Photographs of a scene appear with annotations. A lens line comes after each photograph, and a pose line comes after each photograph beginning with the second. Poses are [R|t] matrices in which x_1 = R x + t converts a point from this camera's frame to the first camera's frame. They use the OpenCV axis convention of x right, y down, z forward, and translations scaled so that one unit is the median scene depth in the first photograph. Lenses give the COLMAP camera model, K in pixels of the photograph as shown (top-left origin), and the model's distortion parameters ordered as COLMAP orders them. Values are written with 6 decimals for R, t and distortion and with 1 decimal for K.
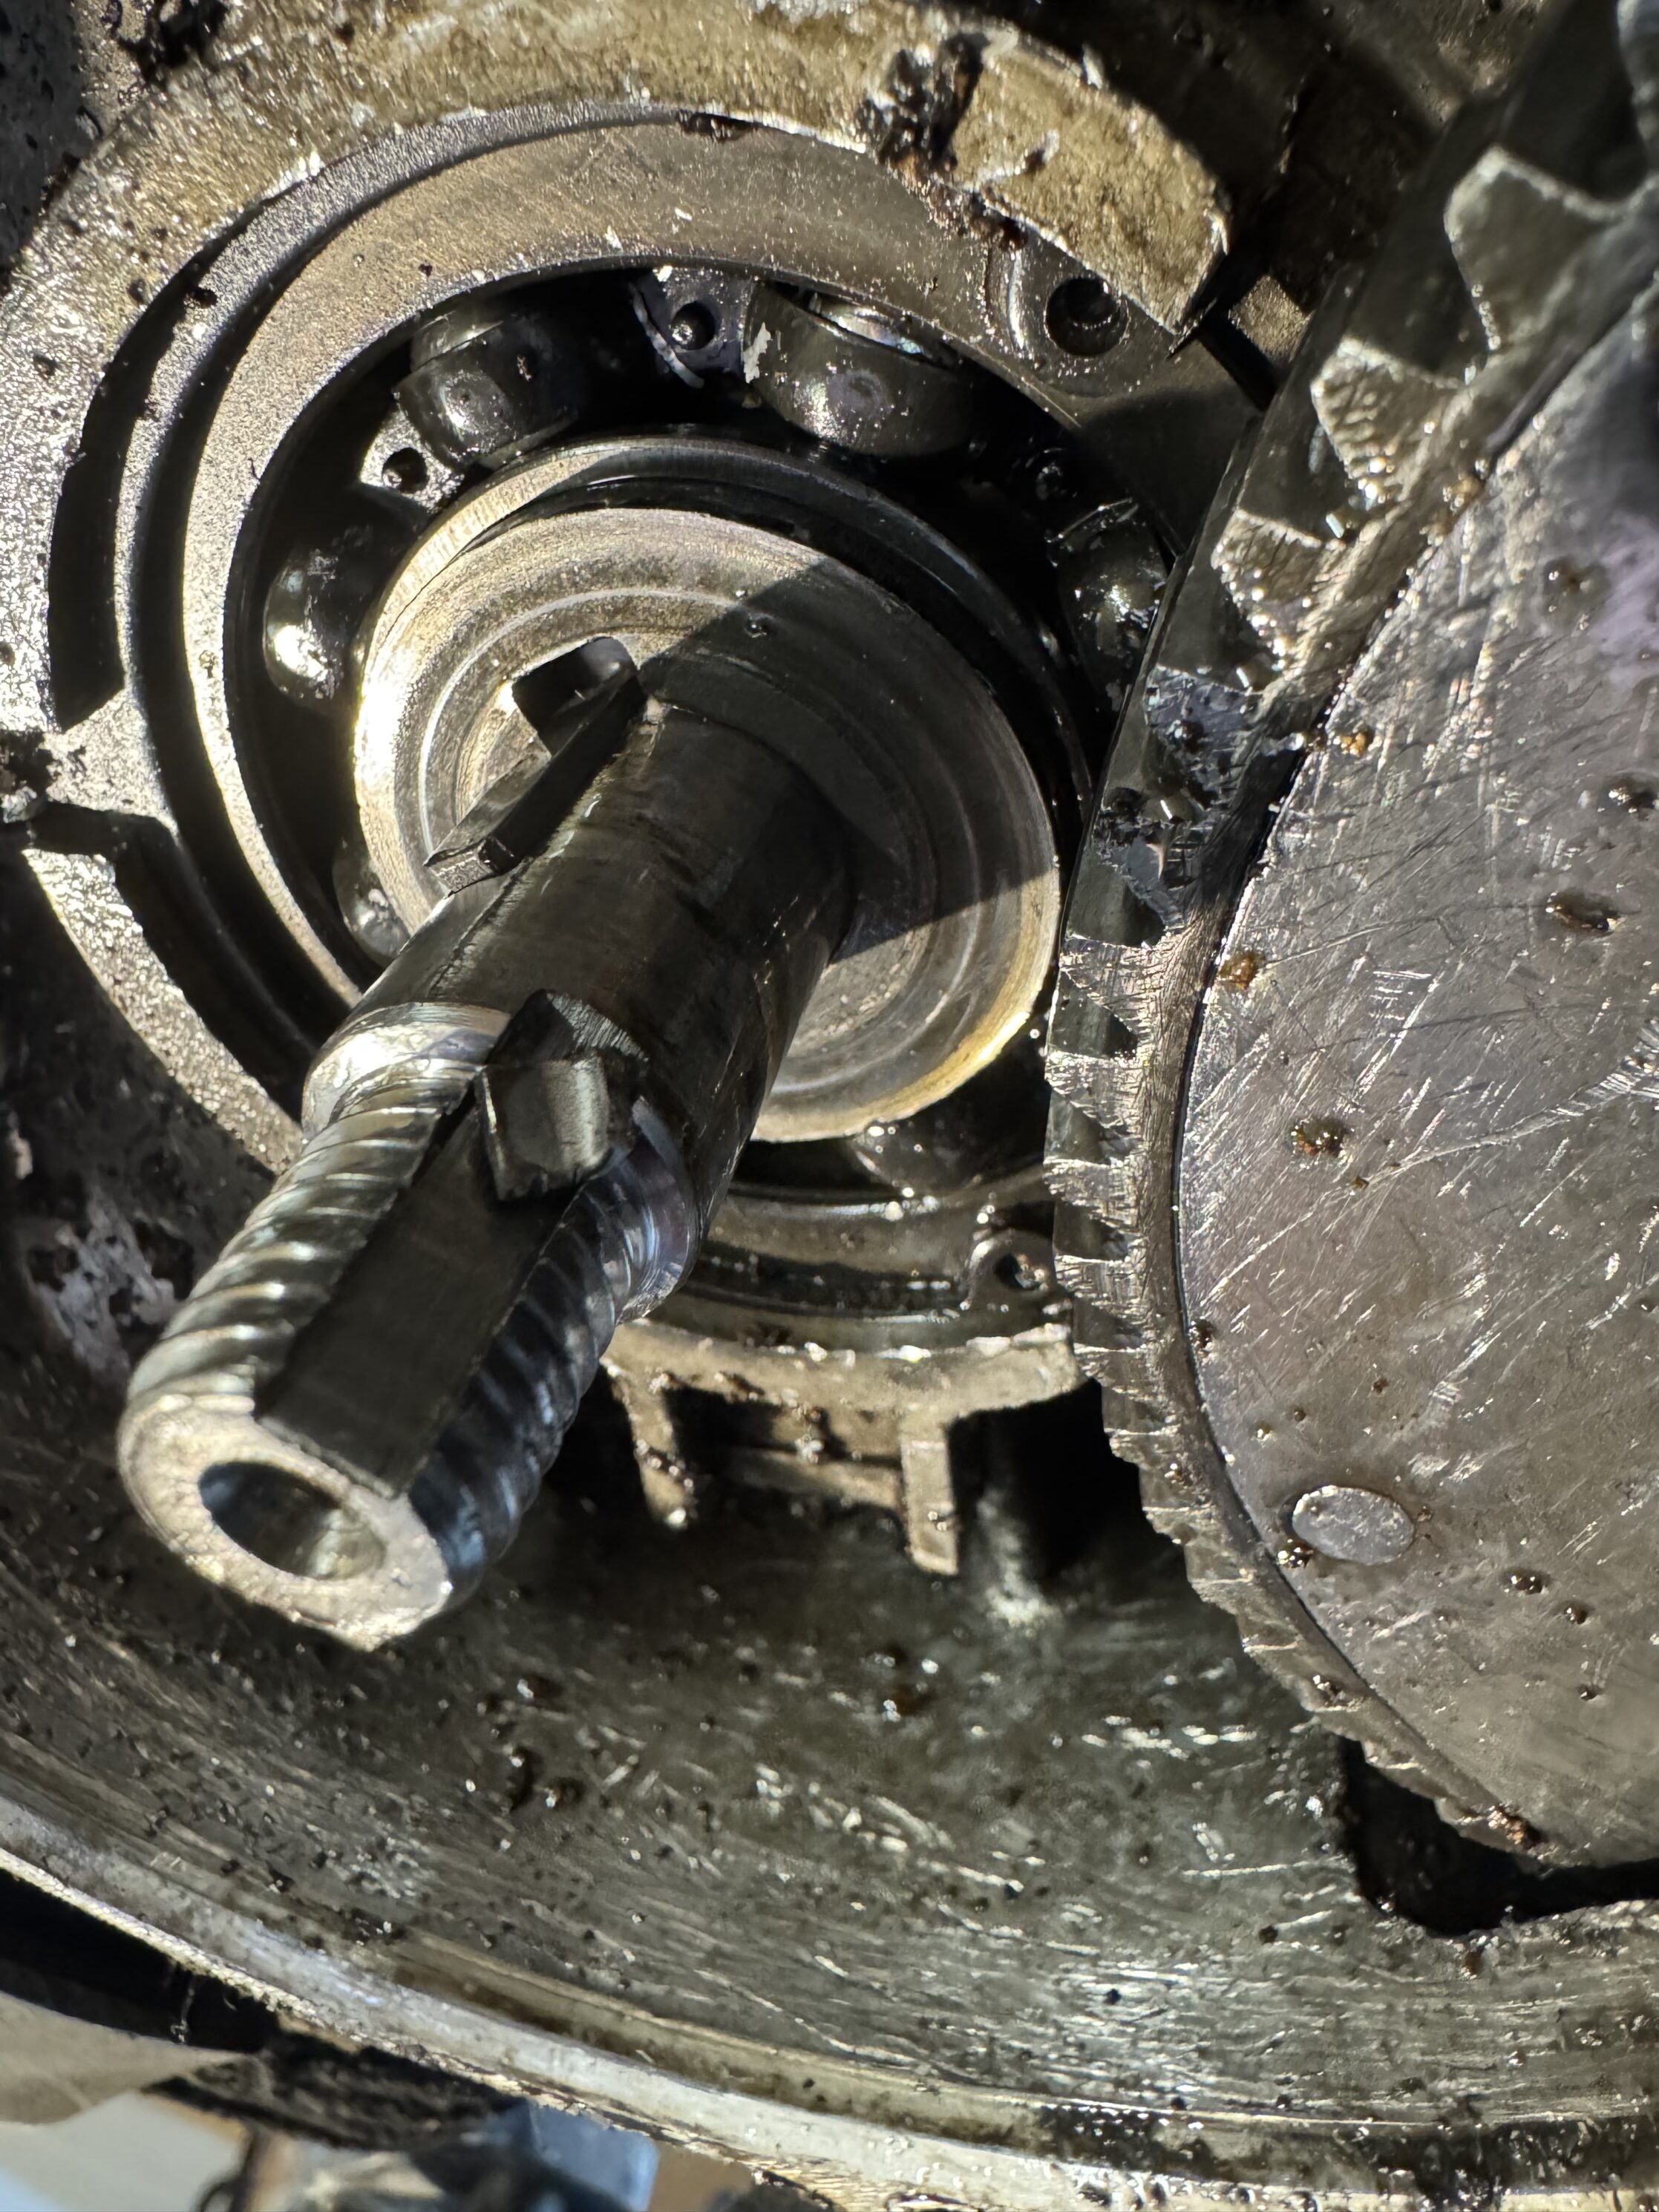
lens RADIAL K [[1579.0, 0, 836.2], [0, 1579.0, 912.7], [0, 0, 1]] dist [-0.002625, -0.000709]
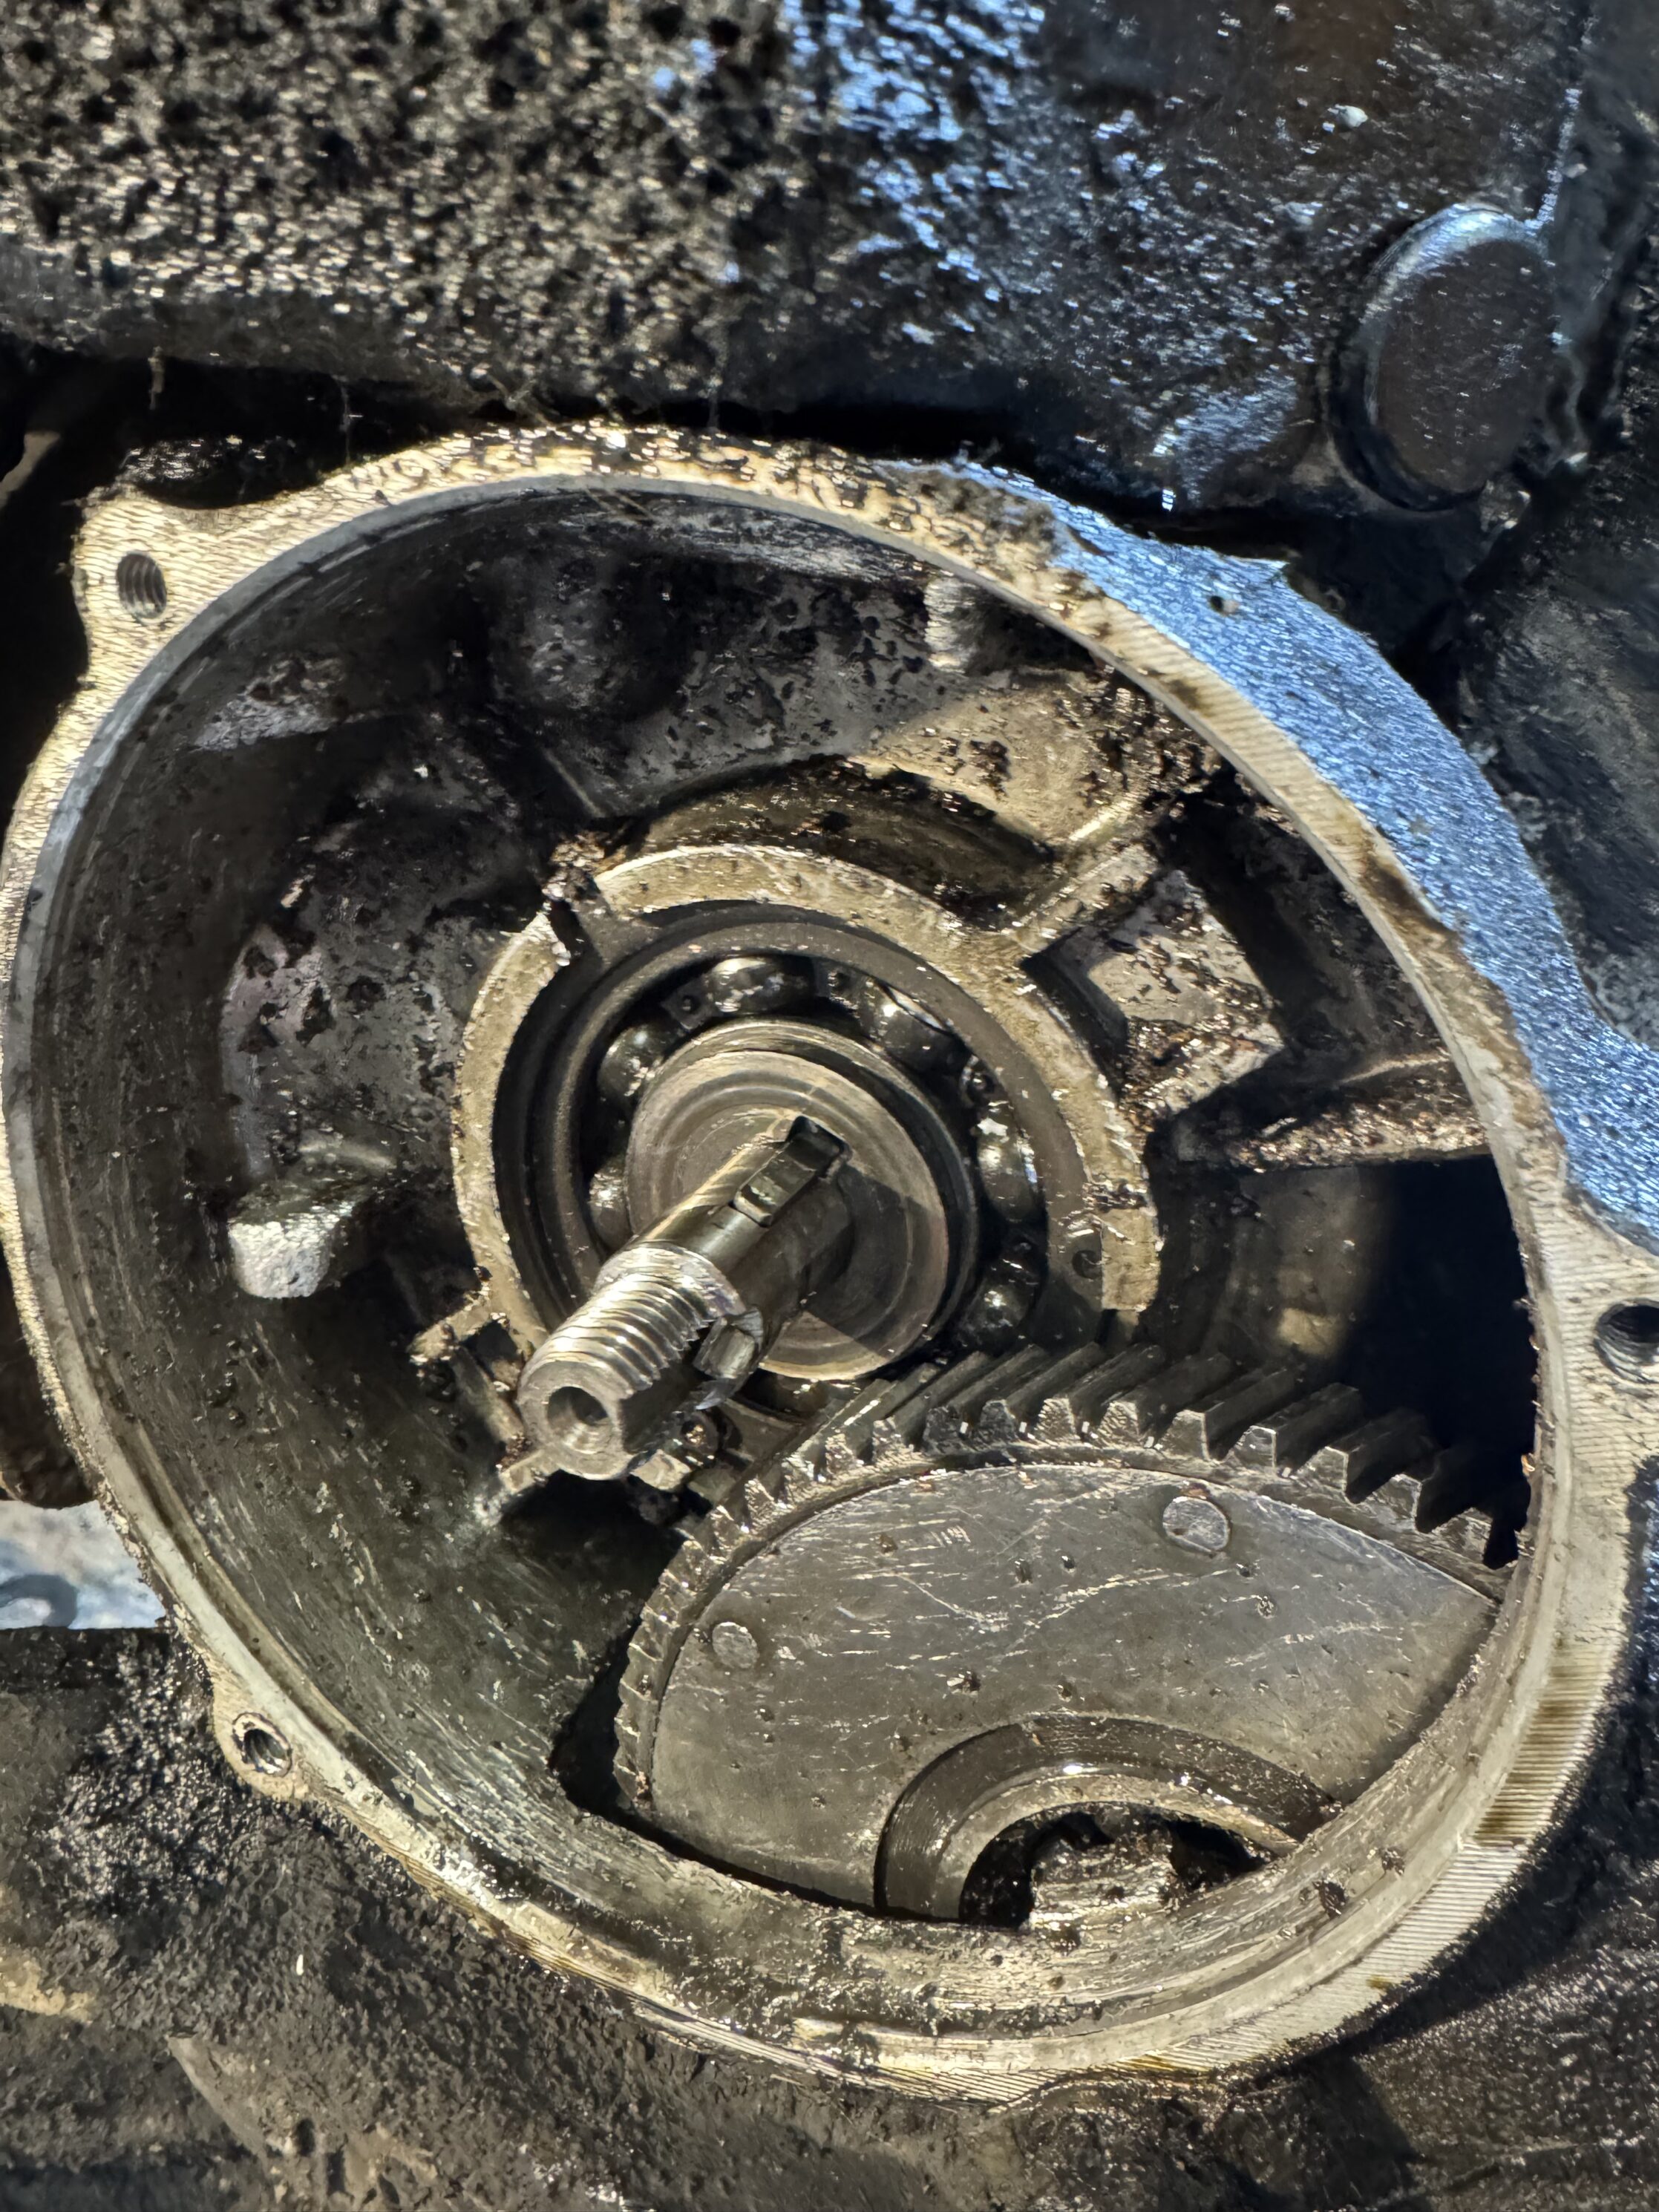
lens RADIAL K [[1561.8, 0, 837.8], [0, 1561.8, 964.3], [0, 0, 1]] dist [0.004615, -0.002175]
pose [[0.594149, 0.759537, 0.264746, -0.740818], [-0.770022, 0.632232, -0.085729, -0.111385], [-0.232495, -0.152924, 0.960500, -0.815544]]
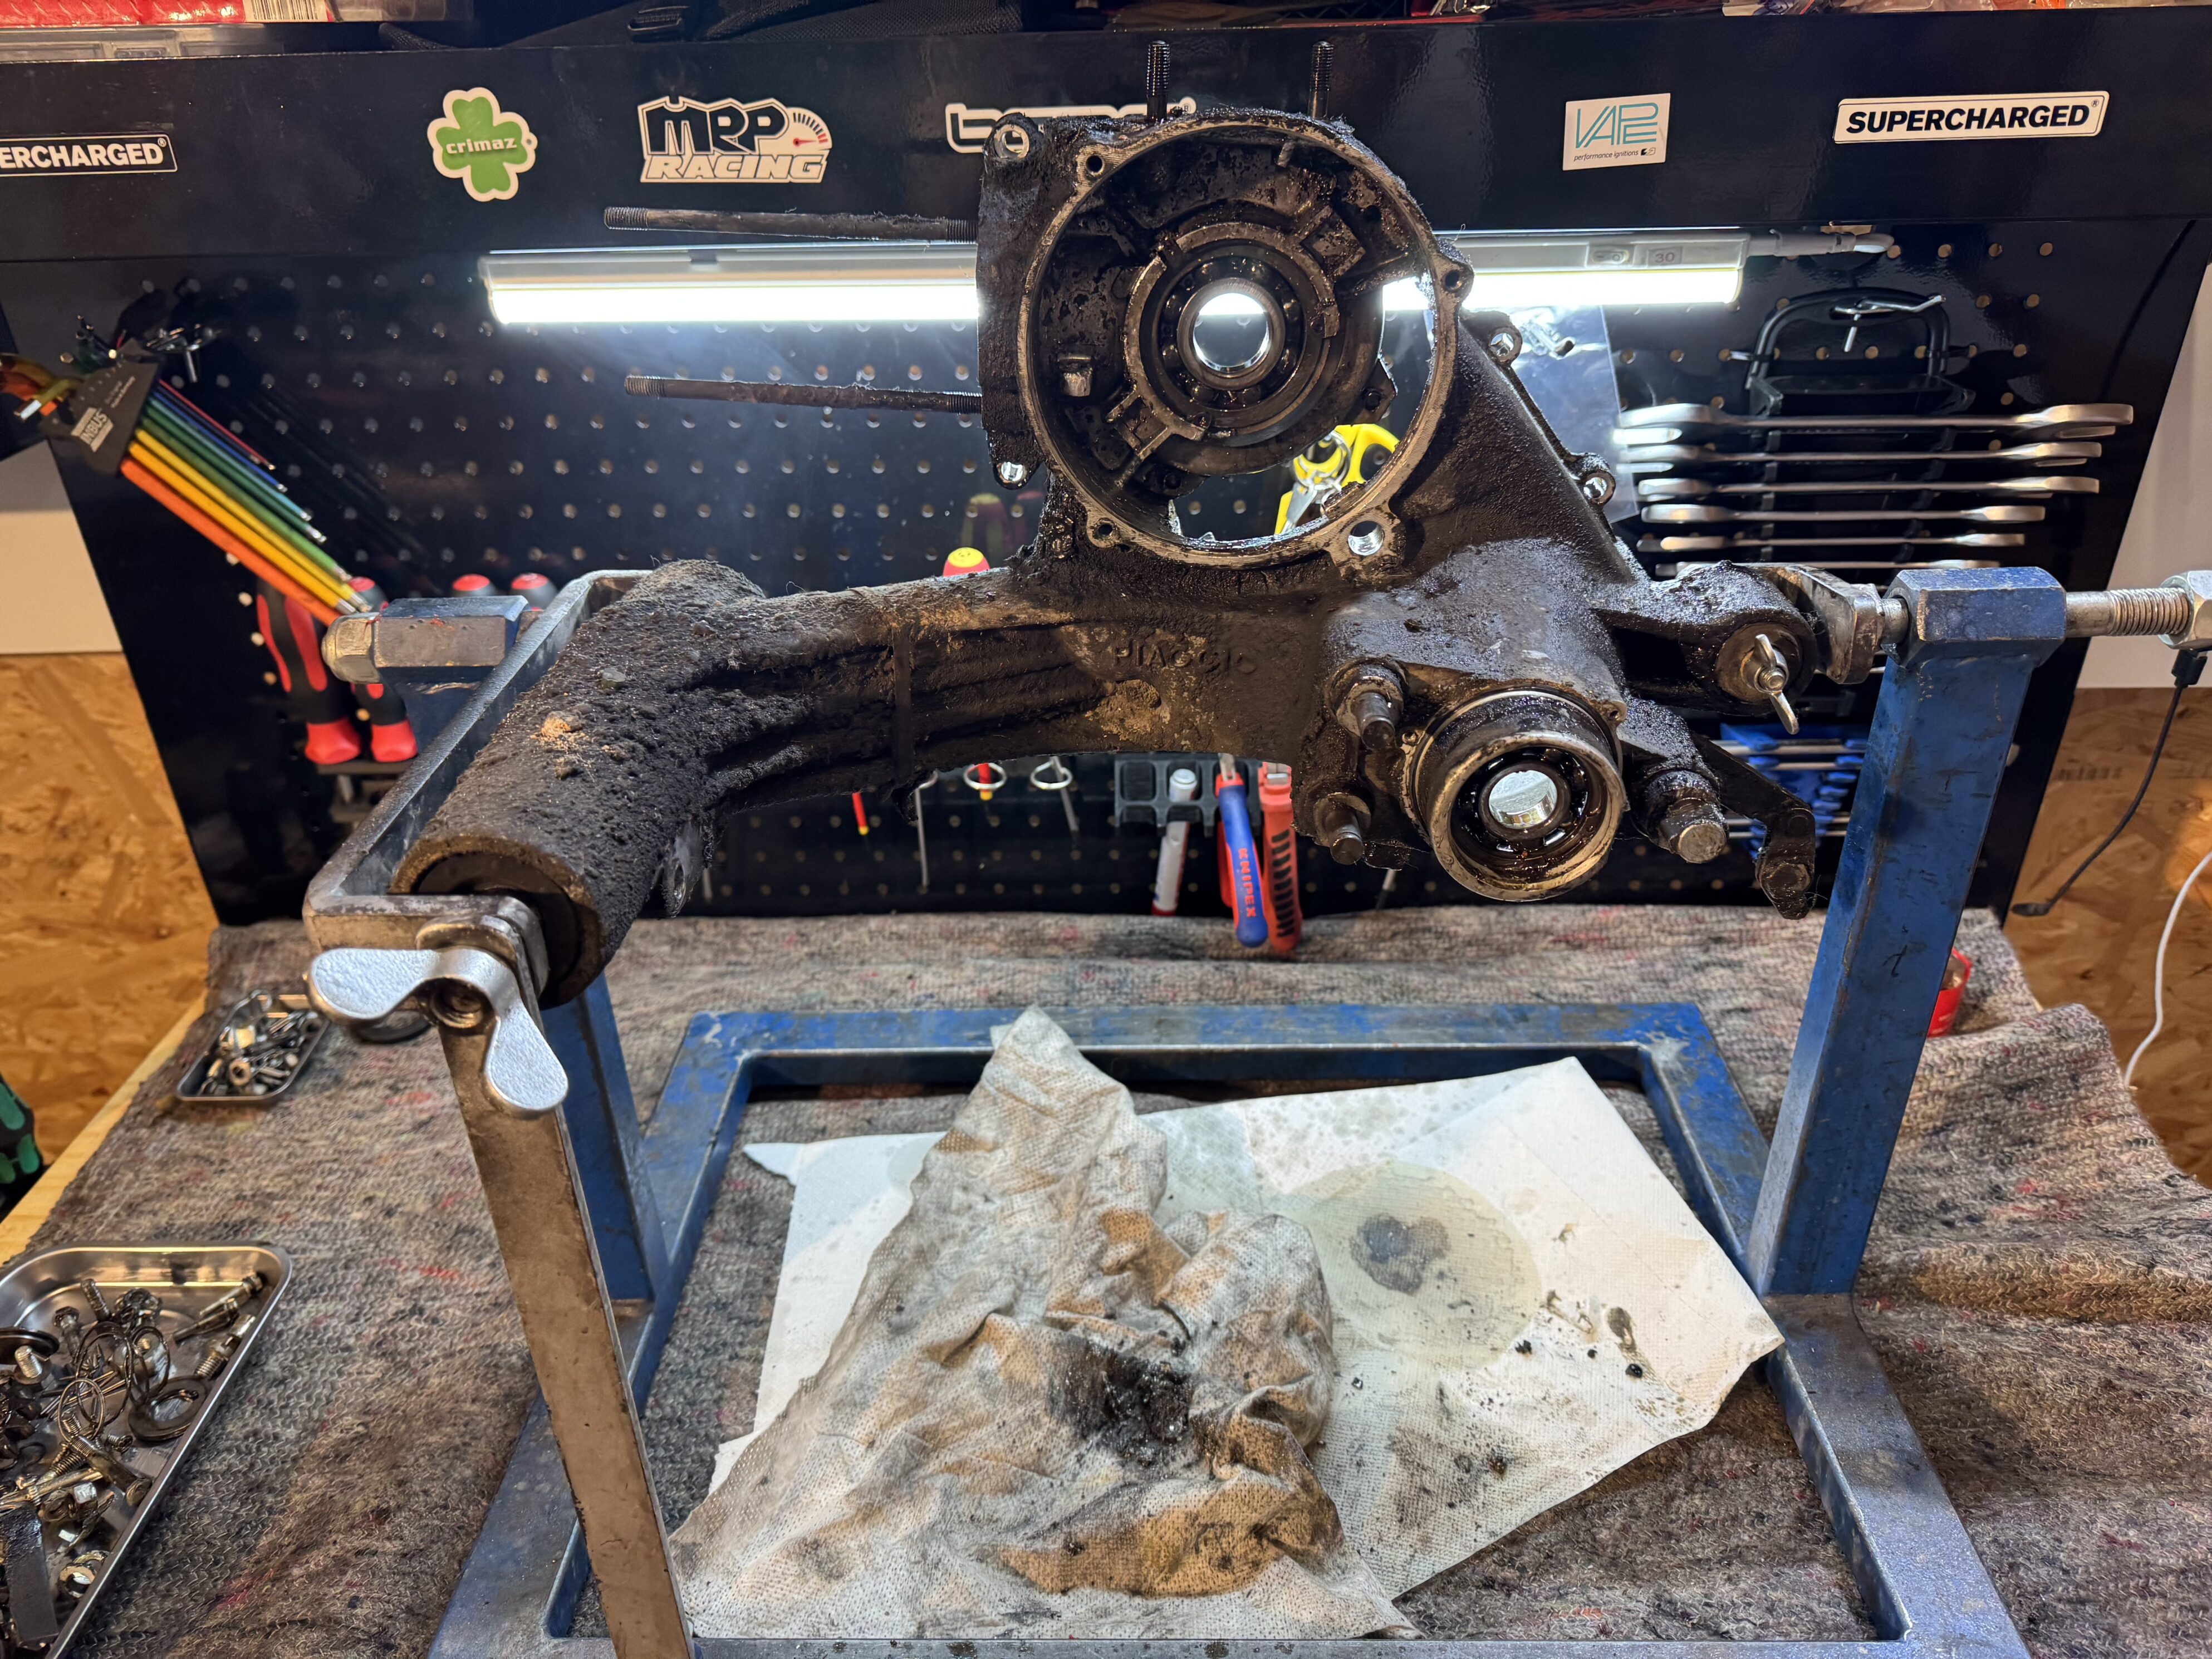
lens RADIAL K [[1603.8, 0, 1108.0], [0, 1603.8, 925.3], [0, 0, 1]] dist [0.049106, -0.171323]
pose [[0.599146, 0.536266, 0.594511, -3.041508], [-0.582391, 0.801451, -0.136001, 3.124910], [-0.549404, -0.264754, 0.792503, -4.755191]]
